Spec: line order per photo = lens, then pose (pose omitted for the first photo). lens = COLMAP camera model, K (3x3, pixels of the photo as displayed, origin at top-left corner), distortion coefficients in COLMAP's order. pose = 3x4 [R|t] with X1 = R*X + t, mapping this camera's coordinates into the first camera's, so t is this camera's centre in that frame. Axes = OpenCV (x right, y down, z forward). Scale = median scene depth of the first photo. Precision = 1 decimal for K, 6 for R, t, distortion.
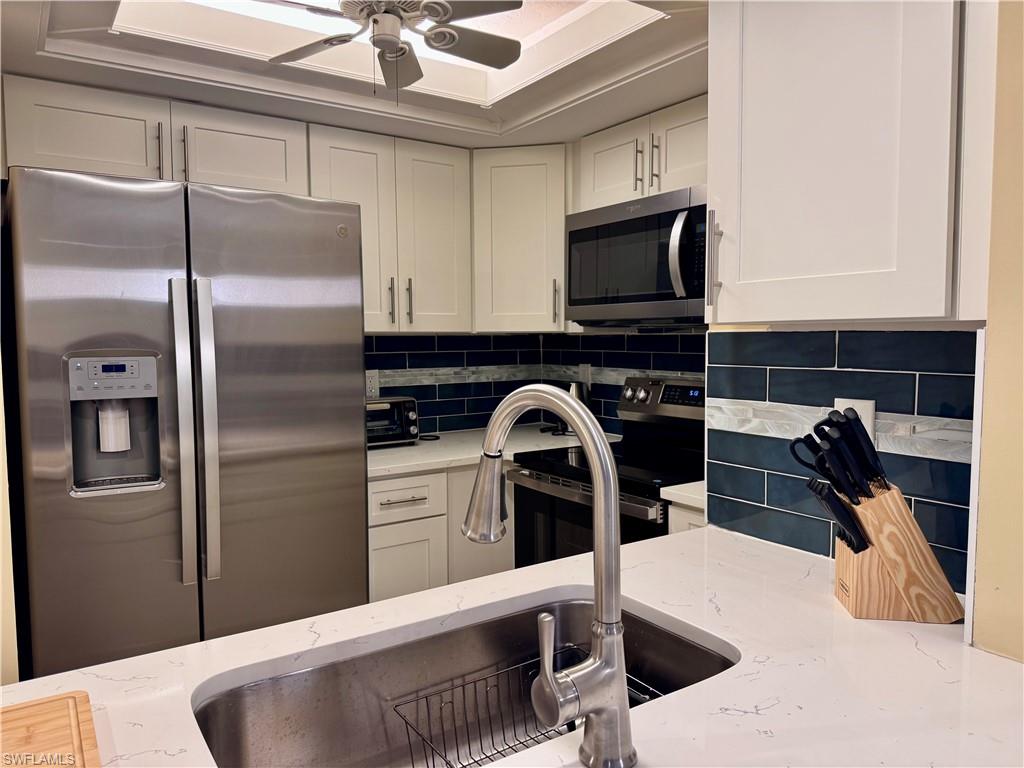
lens RADIAL K [[731.8, 0, 509.5], [0, 731.8, 387.9], [0, 0, 1]] dist [0.050090, -0.041683]
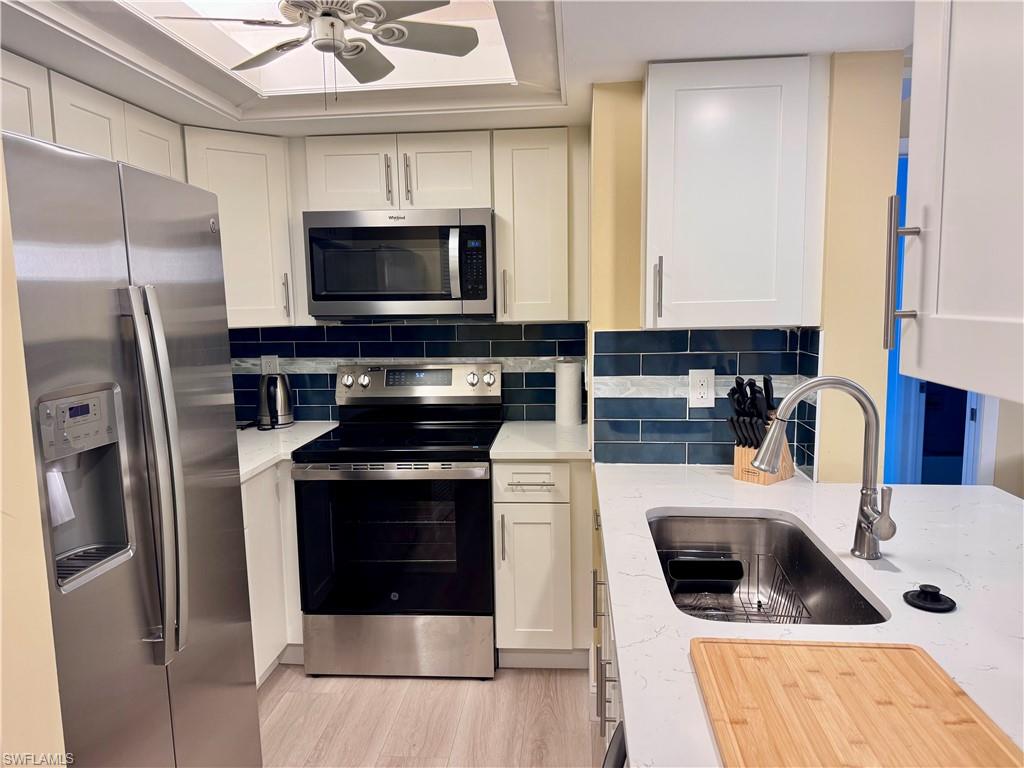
lens RADIAL K [[731.8, 0, 515.0], [0, 731.8, 383.1], [0, 0, 1]] dist [0.050090, -0.041683]
pose [[0.611328, -0.097450, 0.785354, -0.685000], [0.067472, 0.995194, 0.070967, -0.061977], [-0.788496, 0.009605, 0.614965, 0.170859]]
